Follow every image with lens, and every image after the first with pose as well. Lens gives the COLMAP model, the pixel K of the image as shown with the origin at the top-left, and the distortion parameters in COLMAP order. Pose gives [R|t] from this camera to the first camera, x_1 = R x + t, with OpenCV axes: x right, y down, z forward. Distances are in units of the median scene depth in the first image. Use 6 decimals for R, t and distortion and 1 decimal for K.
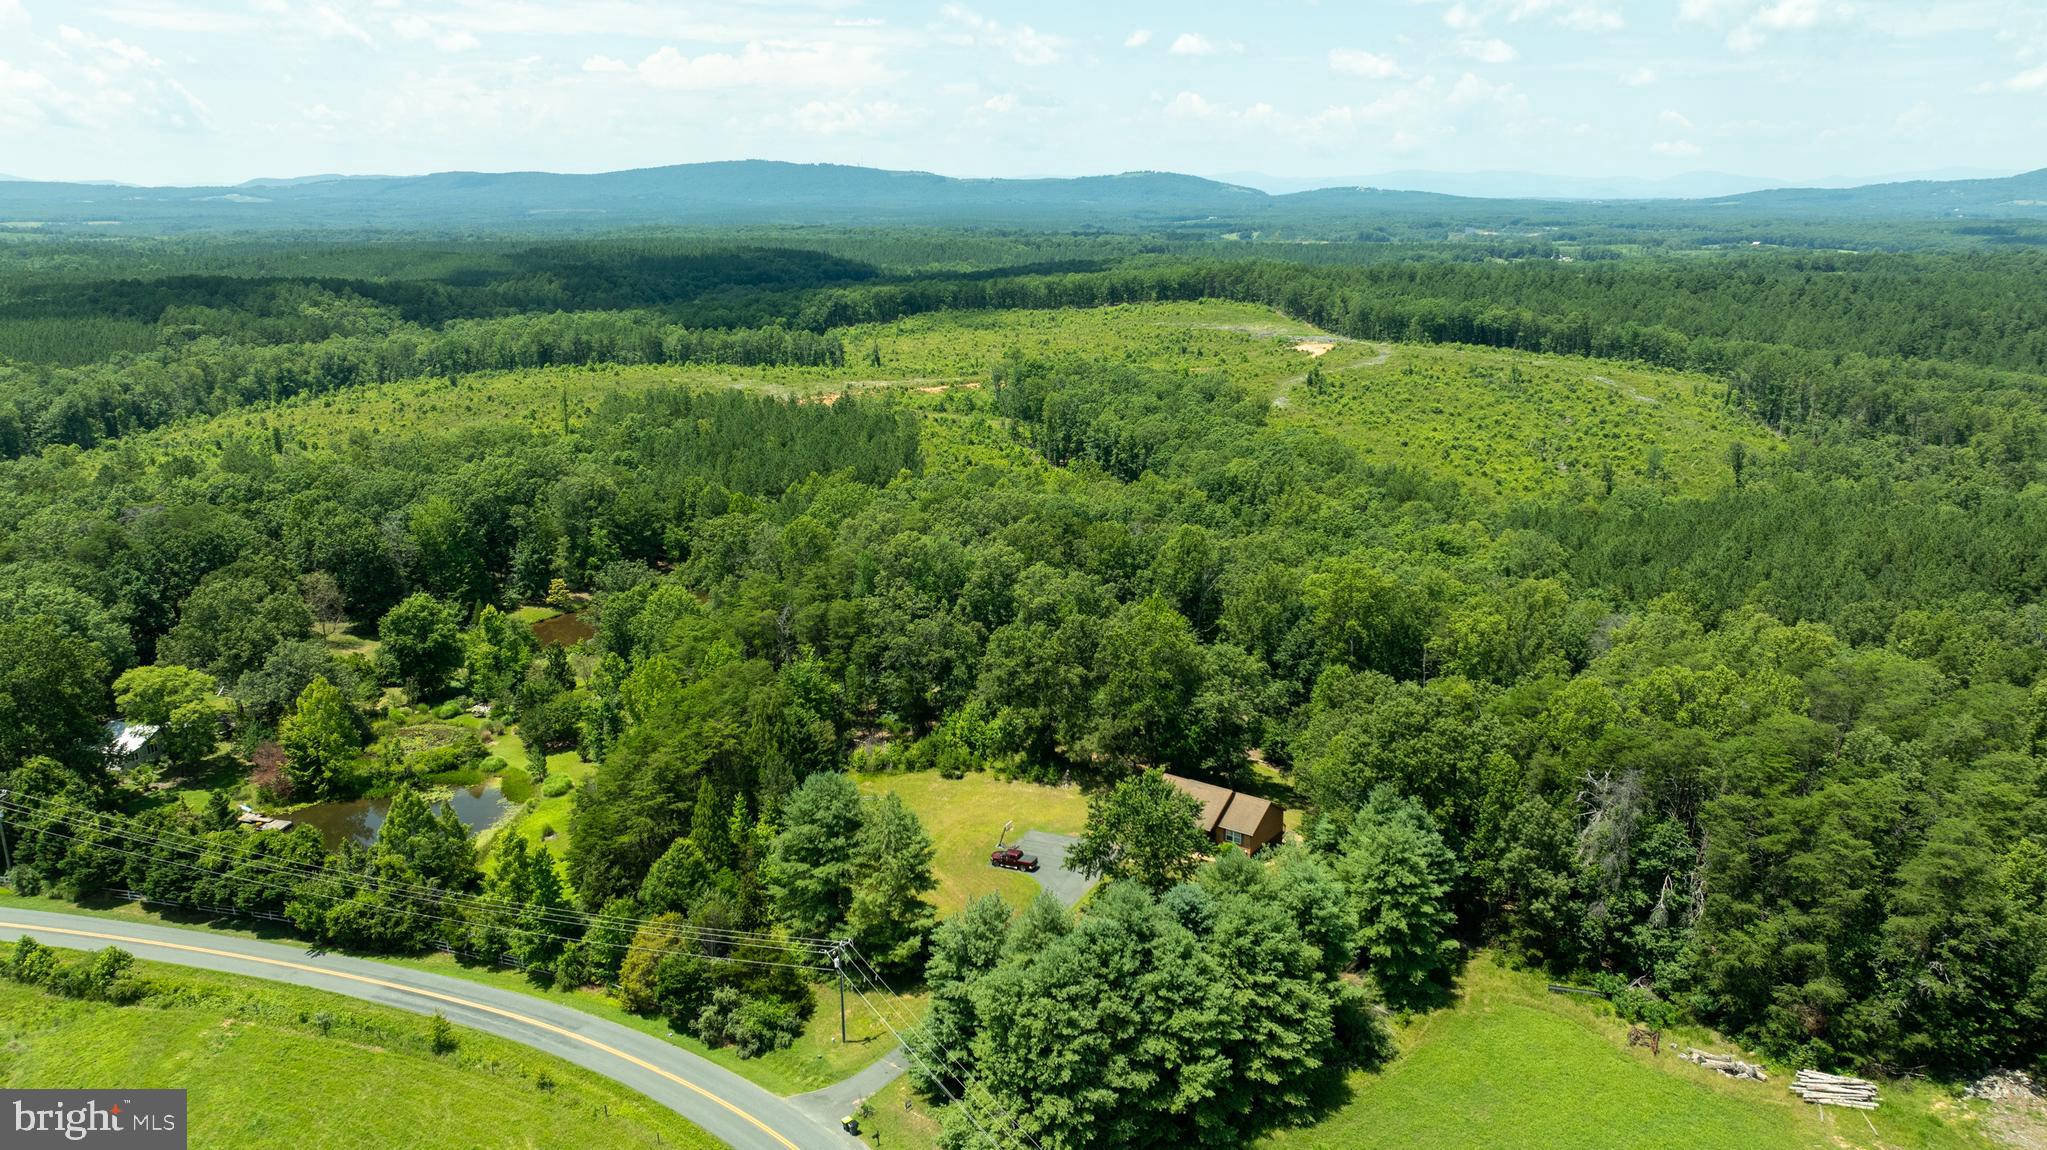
lens RADIAL K [[1441.9, 0, 1031.2], [0, 1441.9, 579.2], [0, 0, 1]] dist [-0.045342, 0.054285]
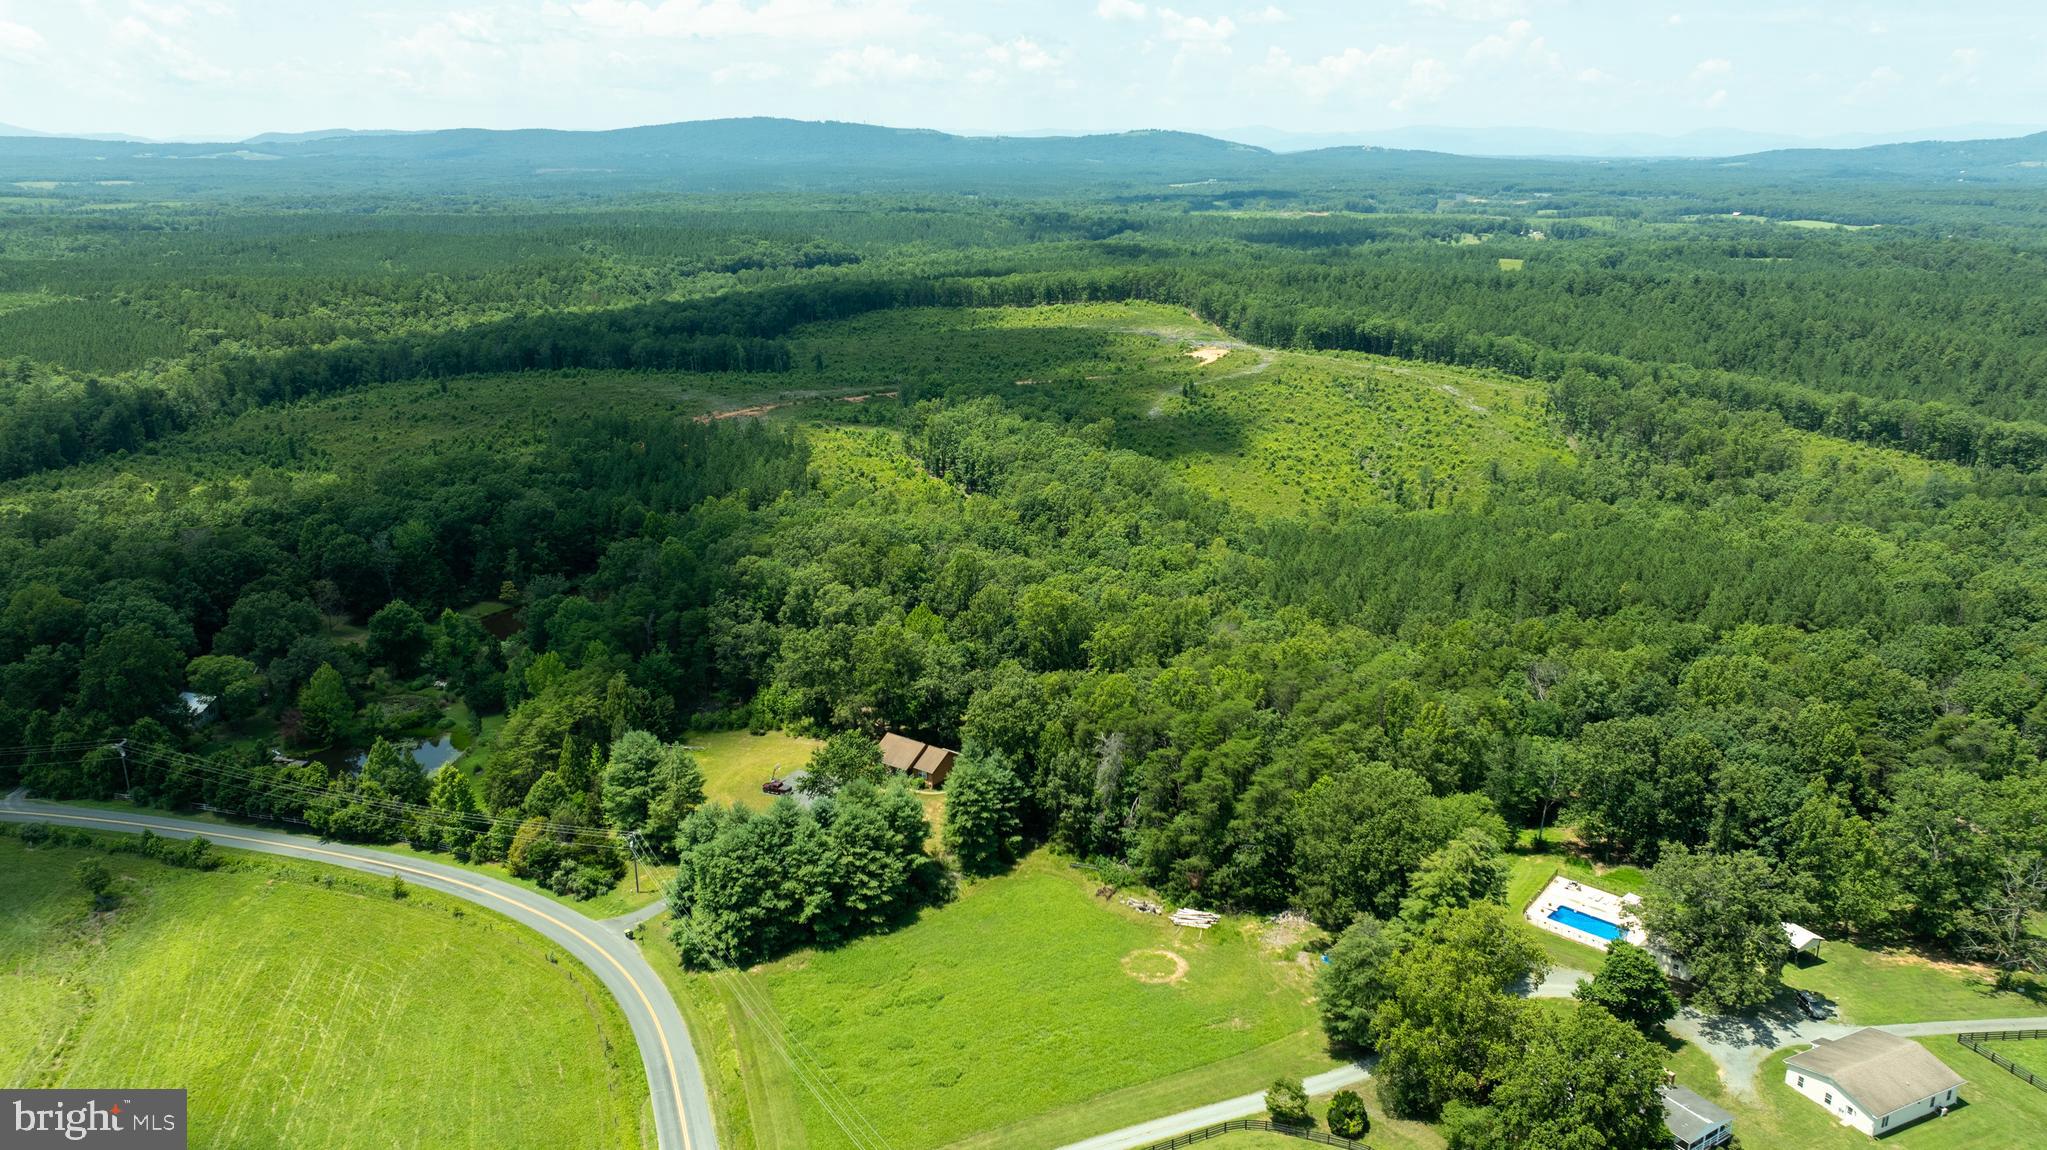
lens RADIAL K [[1441.9, 0, 1018.4], [0, 1441.9, 576.9], [0, 0, 1]] dist [-0.045342, 0.054285]
pose [[0.999889, 0.003724, -0.014447, 0.218537], [-0.003328, 0.999620, 0.027361, -0.059110], [0.014544, -0.027310, 0.999521, -0.424304]]
